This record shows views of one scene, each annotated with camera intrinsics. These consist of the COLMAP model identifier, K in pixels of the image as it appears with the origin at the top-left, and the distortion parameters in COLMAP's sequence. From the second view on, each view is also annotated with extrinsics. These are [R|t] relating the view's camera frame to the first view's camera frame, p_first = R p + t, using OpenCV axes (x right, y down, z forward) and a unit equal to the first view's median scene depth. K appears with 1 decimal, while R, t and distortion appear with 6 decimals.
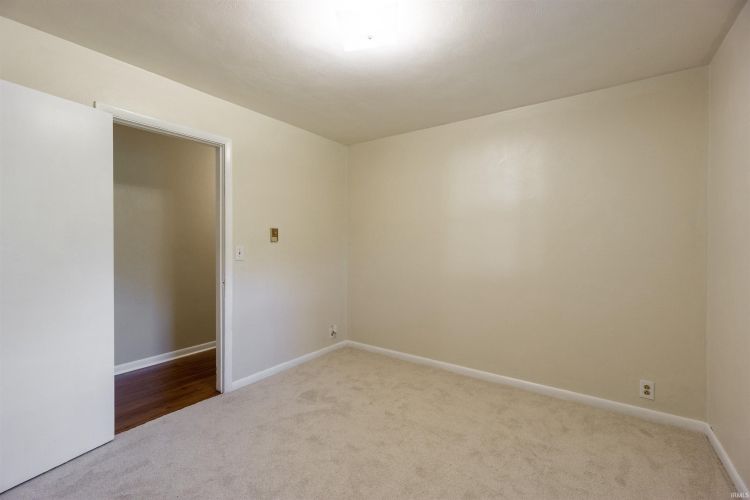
lens RADIAL K [[325.3, 0, 373.8], [0, 325.3, 246.3], [0, 0, 1]] dist [0.003903, 0.000526]
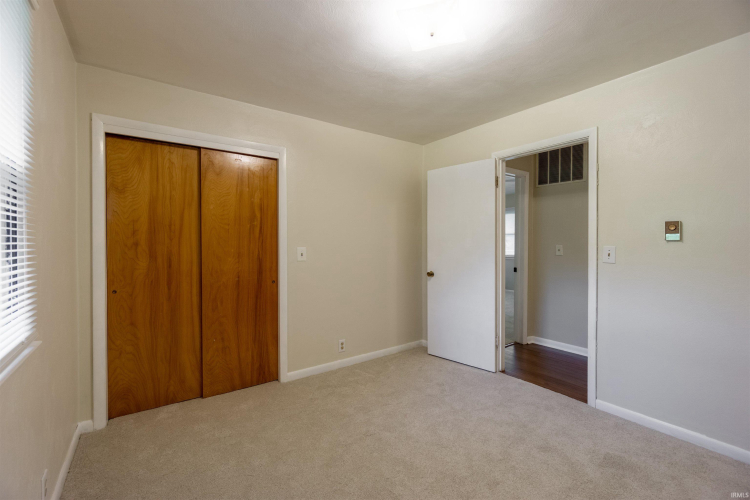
lens RADIAL K [[325.3, 0, 374.2], [0, 325.3, 248.8], [0, 0, 1]] dist [0.003903, 0.000526]
pose [[-0.326959, 0.008045, -0.945004, 0.620864], [-0.007679, 0.999908, 0.011169, -0.000302], [0.945007, 0.010908, -0.326867, 0.727125]]
